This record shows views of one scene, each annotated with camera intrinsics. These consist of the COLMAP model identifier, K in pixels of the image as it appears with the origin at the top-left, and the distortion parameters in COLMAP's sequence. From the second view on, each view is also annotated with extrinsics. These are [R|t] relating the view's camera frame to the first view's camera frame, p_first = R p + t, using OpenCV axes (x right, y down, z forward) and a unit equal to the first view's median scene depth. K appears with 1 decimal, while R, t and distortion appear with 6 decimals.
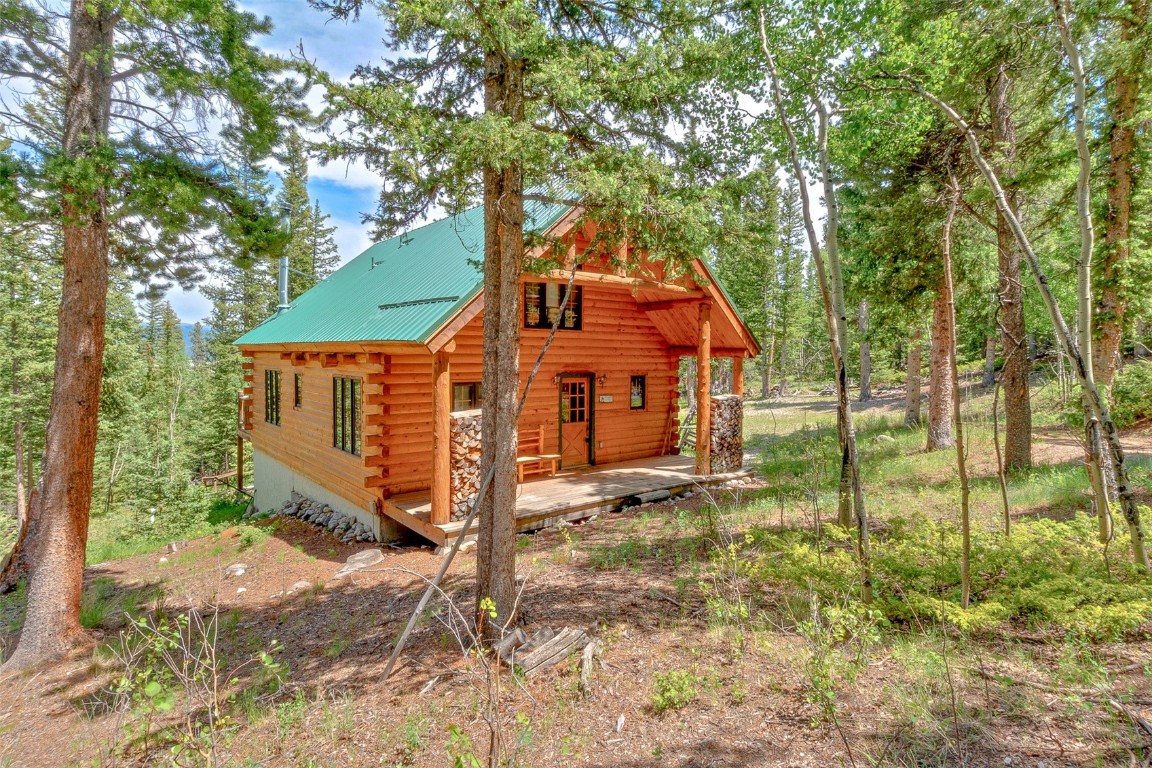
lens RADIAL K [[581.1, 0, 572.5], [0, 581.1, 386.3], [0, 0, 1]] dist [0.021956, -0.010467]
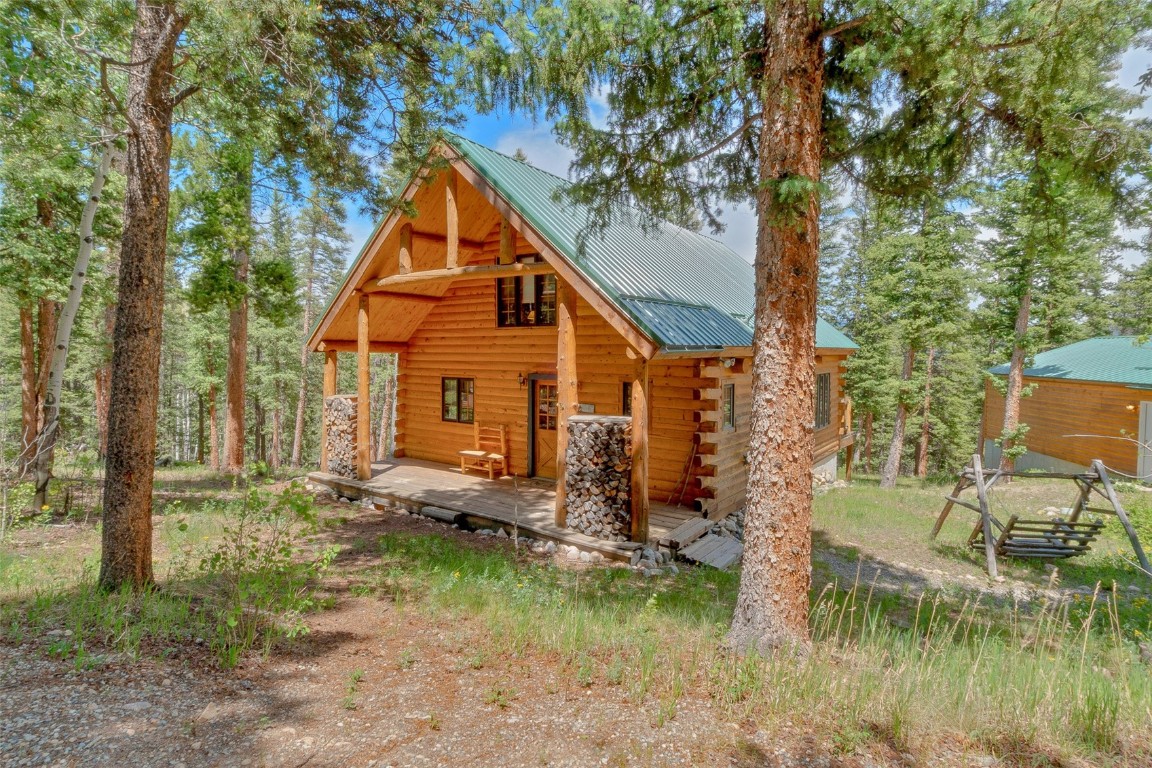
lens RADIAL K [[581.1, 0, 574.1], [0, 581.1, 373.0], [0, 0, 1]] dist [0.021956, -0.010467]
pose [[0.252622, 0.027781, -0.967166, 0.890565], [-0.054304, 0.998419, 0.014494, -0.040418], [0.966040, 0.048860, 0.253731, 0.828780]]
